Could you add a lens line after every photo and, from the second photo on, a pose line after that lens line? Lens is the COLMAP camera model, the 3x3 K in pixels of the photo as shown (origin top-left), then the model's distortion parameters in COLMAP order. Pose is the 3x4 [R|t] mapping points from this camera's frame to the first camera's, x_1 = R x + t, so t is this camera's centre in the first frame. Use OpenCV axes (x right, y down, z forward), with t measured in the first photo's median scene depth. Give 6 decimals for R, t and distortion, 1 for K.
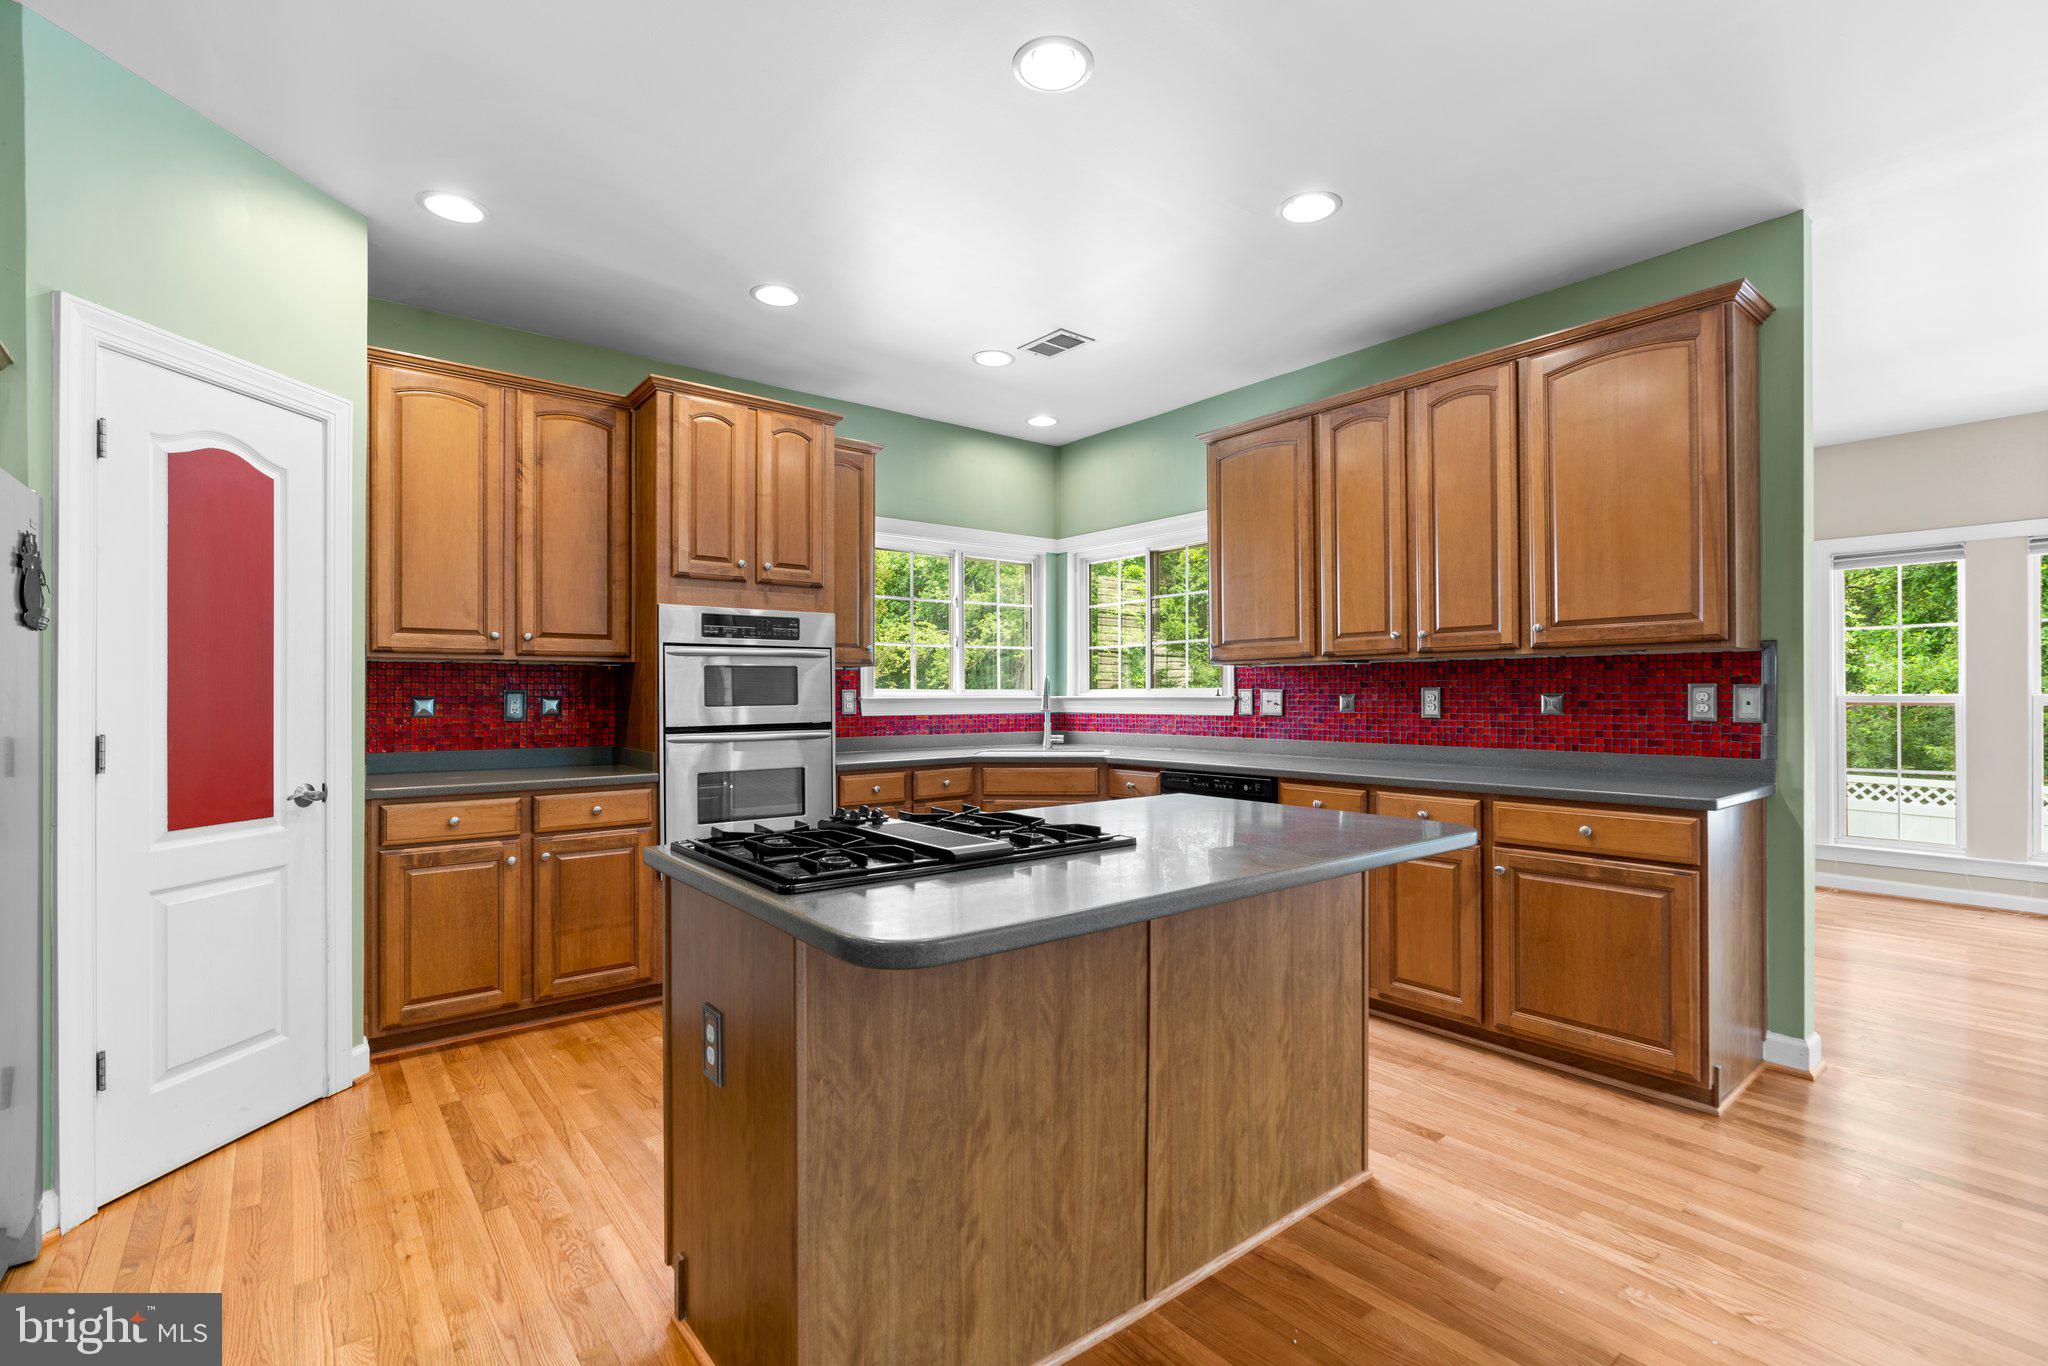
lens RADIAL K [[917.0, 0, 1024.6], [0, 917.0, 695.9], [0, 0, 1]] dist [-0.004842, 0.000062]
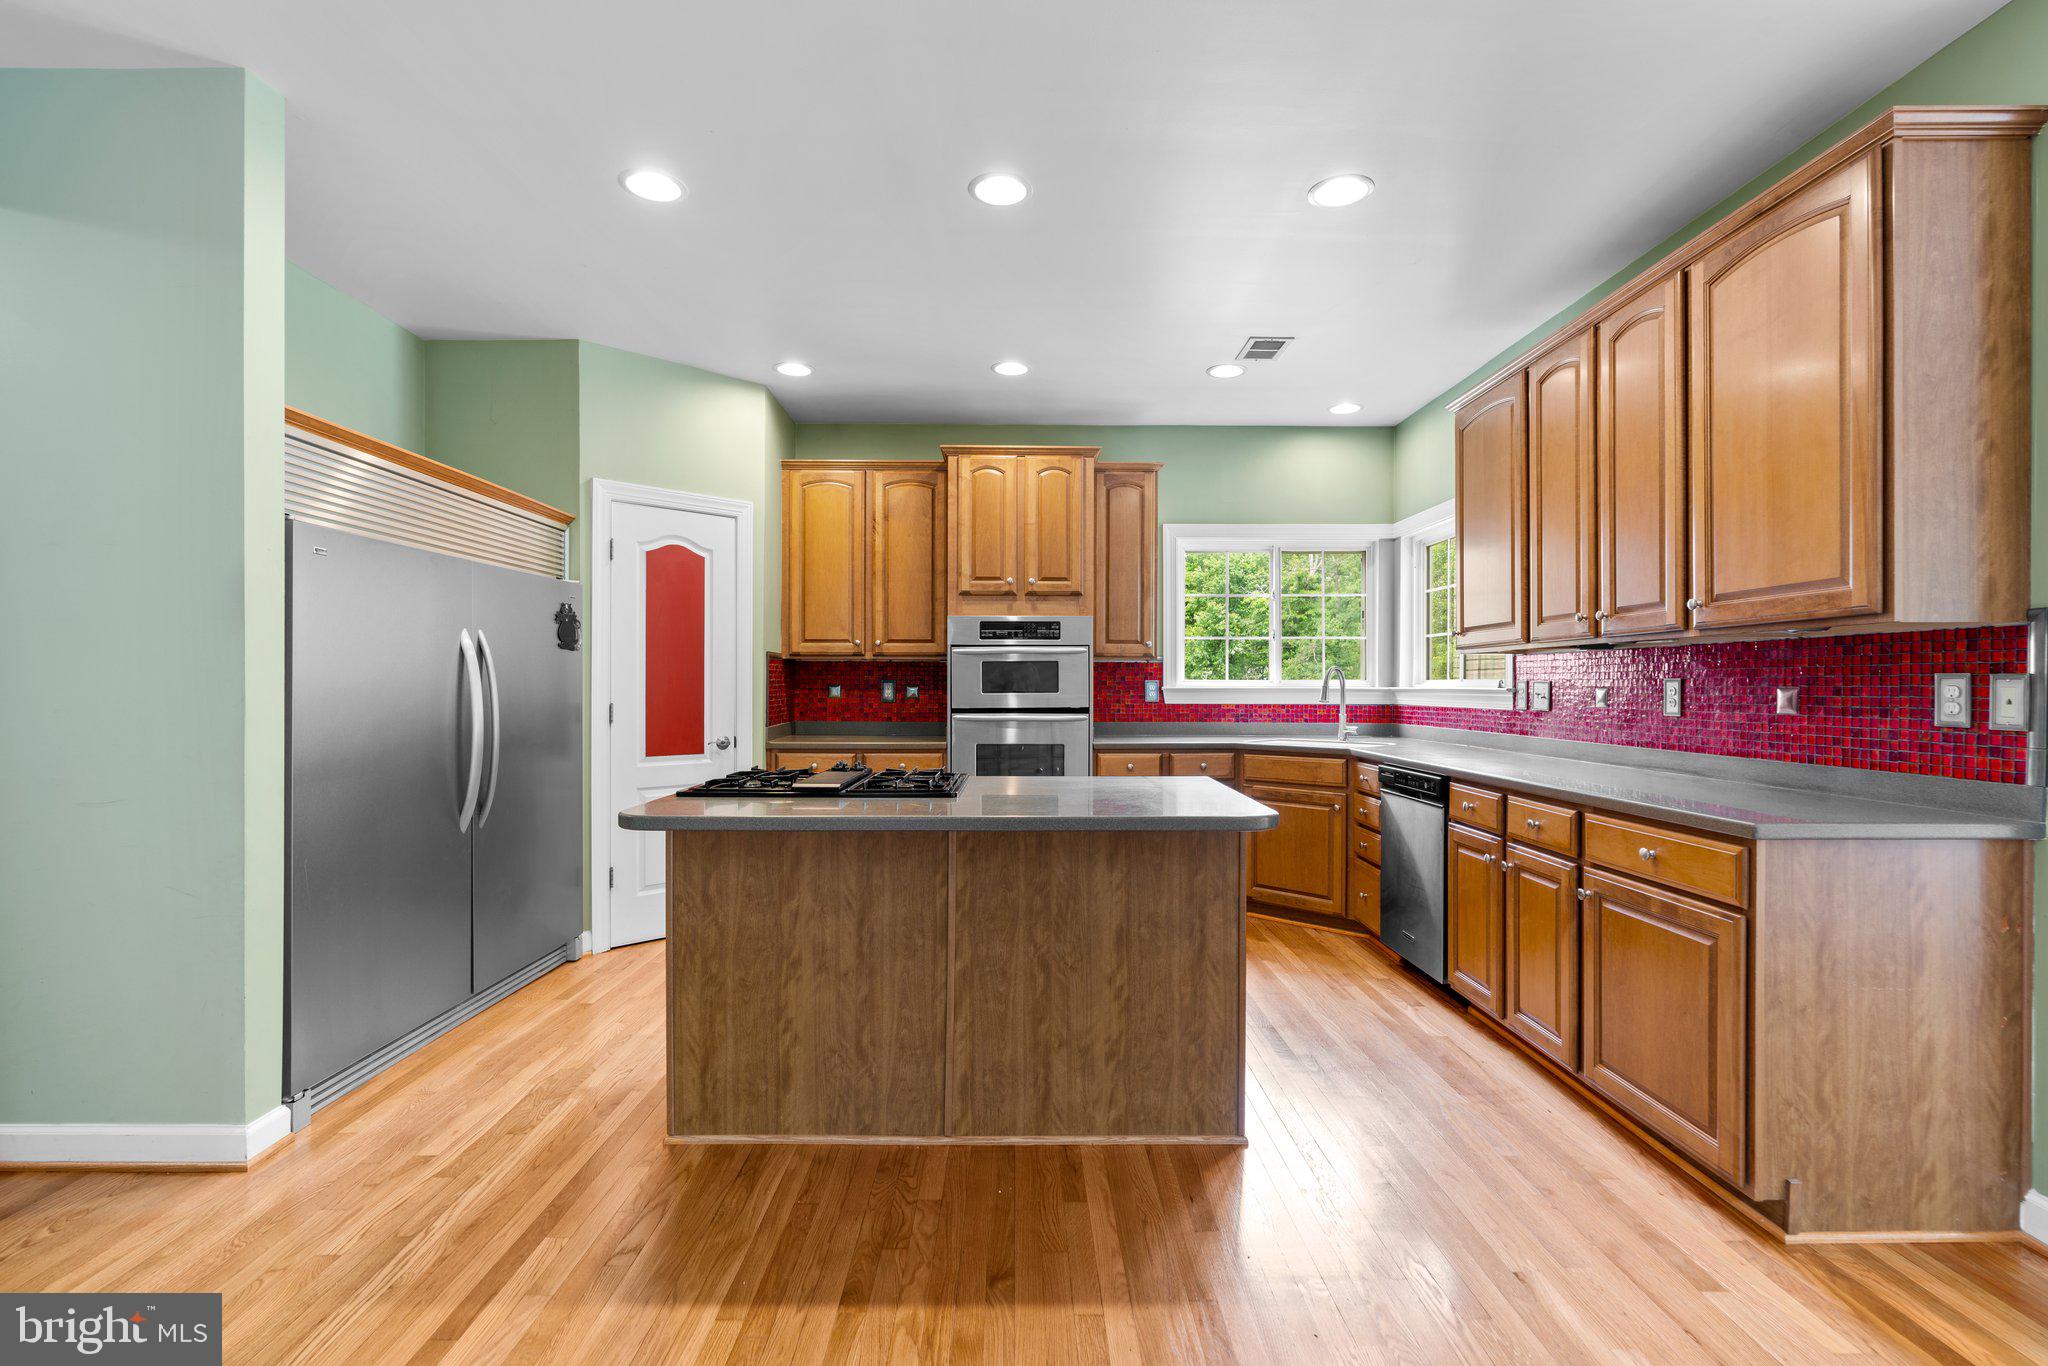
lens RADIAL K [[933.4, 0, 1026.8], [0, 933.4, 692.5], [0, 0, 1]] dist [-0.004127, 0.000189]
pose [[0.782428, 0.009480, -0.622669, 0.624877], [-0.005260, 0.999949, 0.008614, -0.001269], [0.622719, -0.003464, 0.782438, 0.004503]]
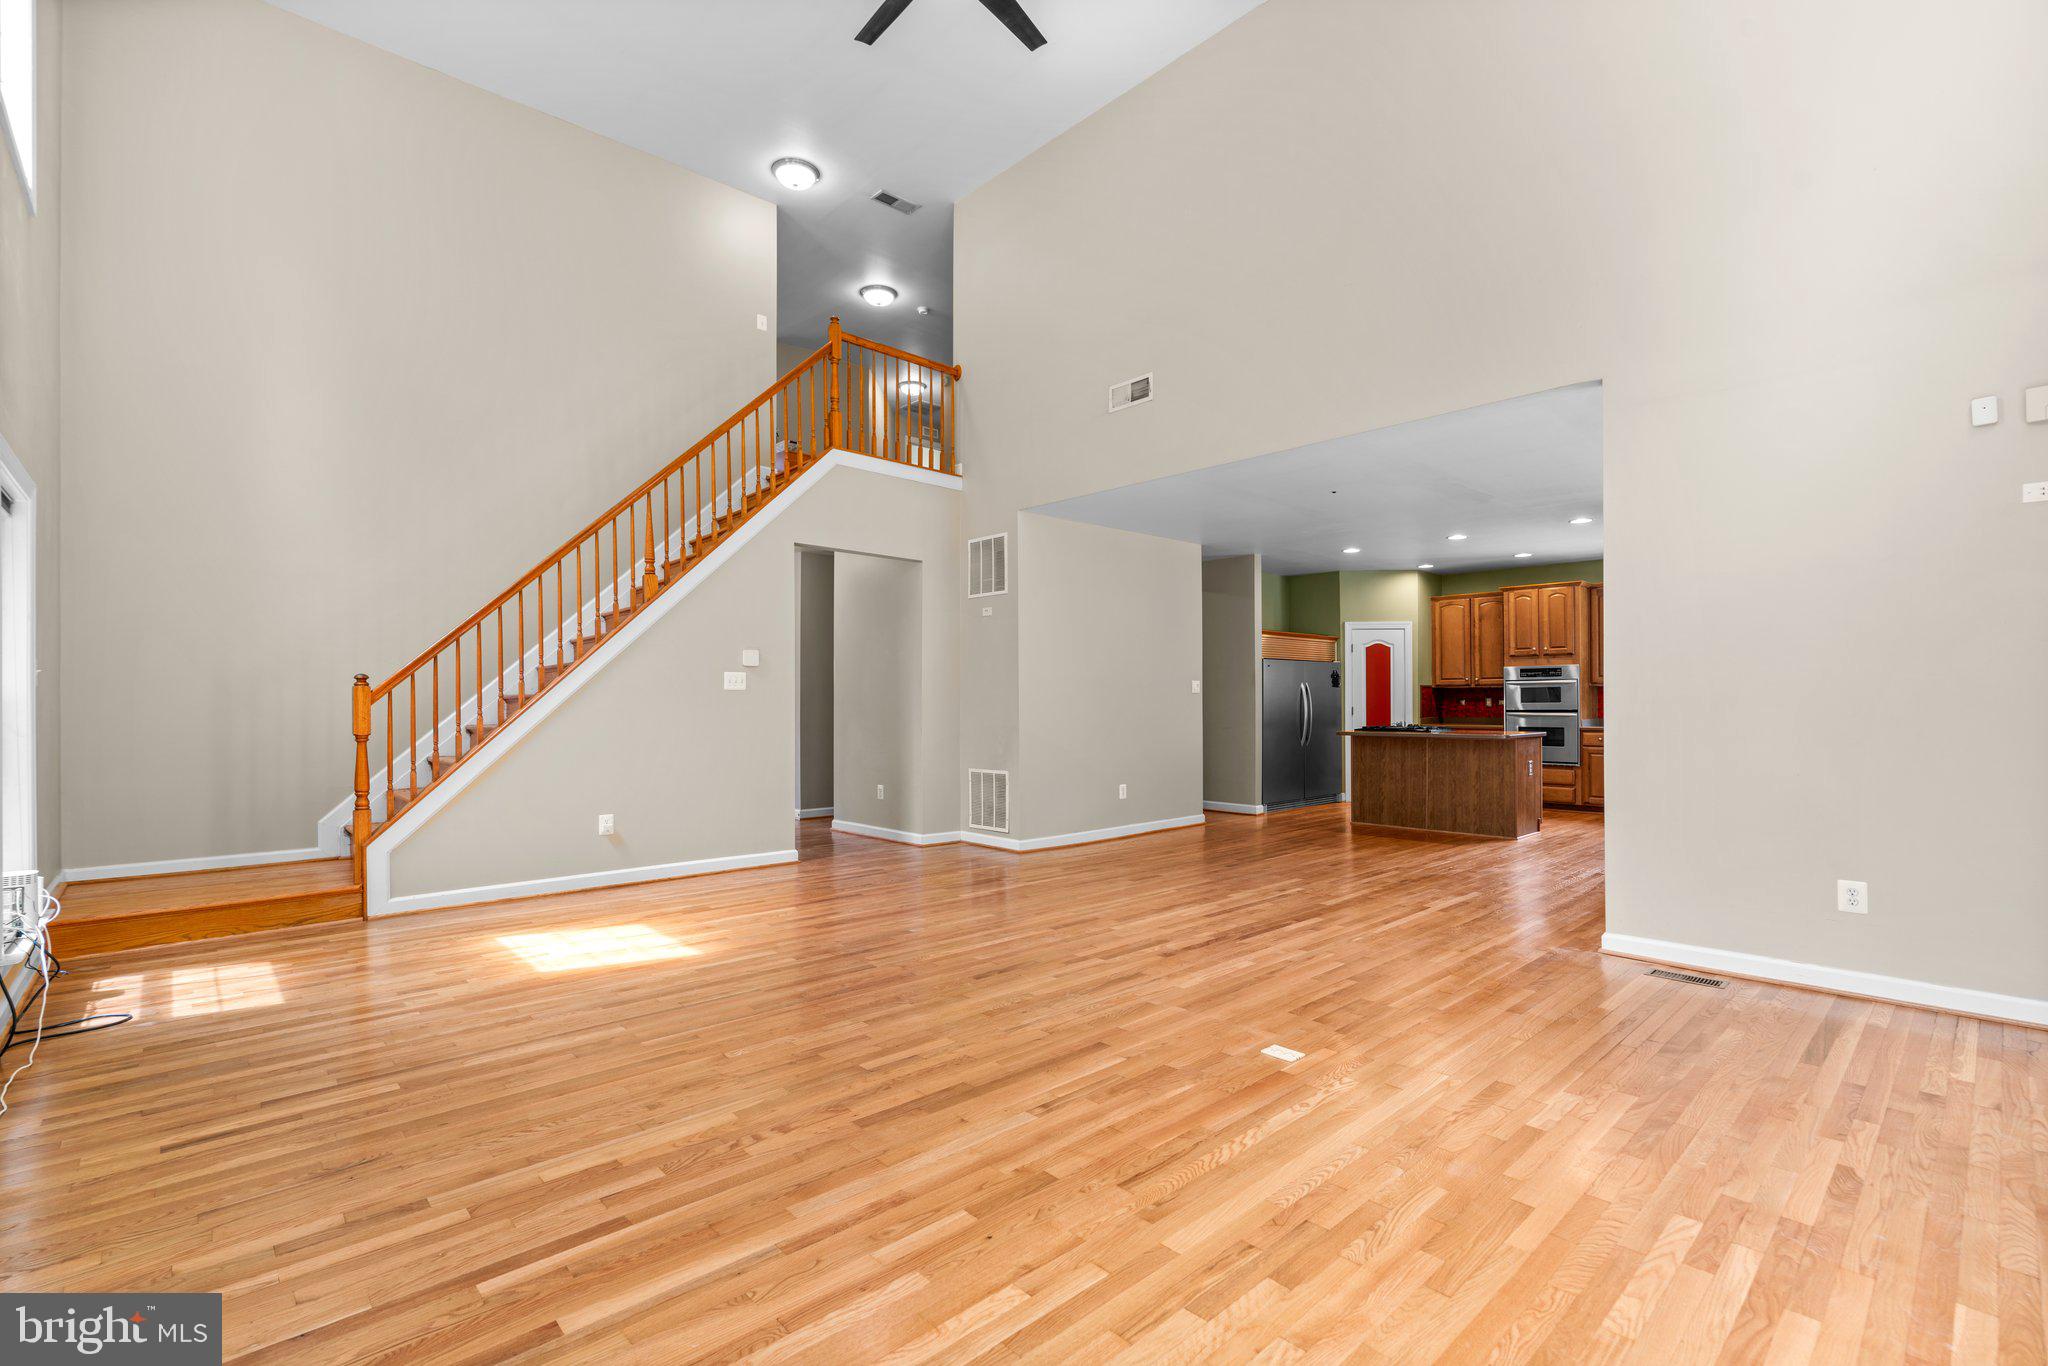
lens RADIAL K [[933.4, 0, 1026.8], [0, 933.4, 692.5], [0, 0, 1]] dist [-0.004127, 0.000189]
pose [[0.069227, -0.006882, -0.997577, 2.773365], [0.002348, 0.999975, -0.006735, -0.004445], [0.997598, -0.001876, 0.069241, -0.795904]]
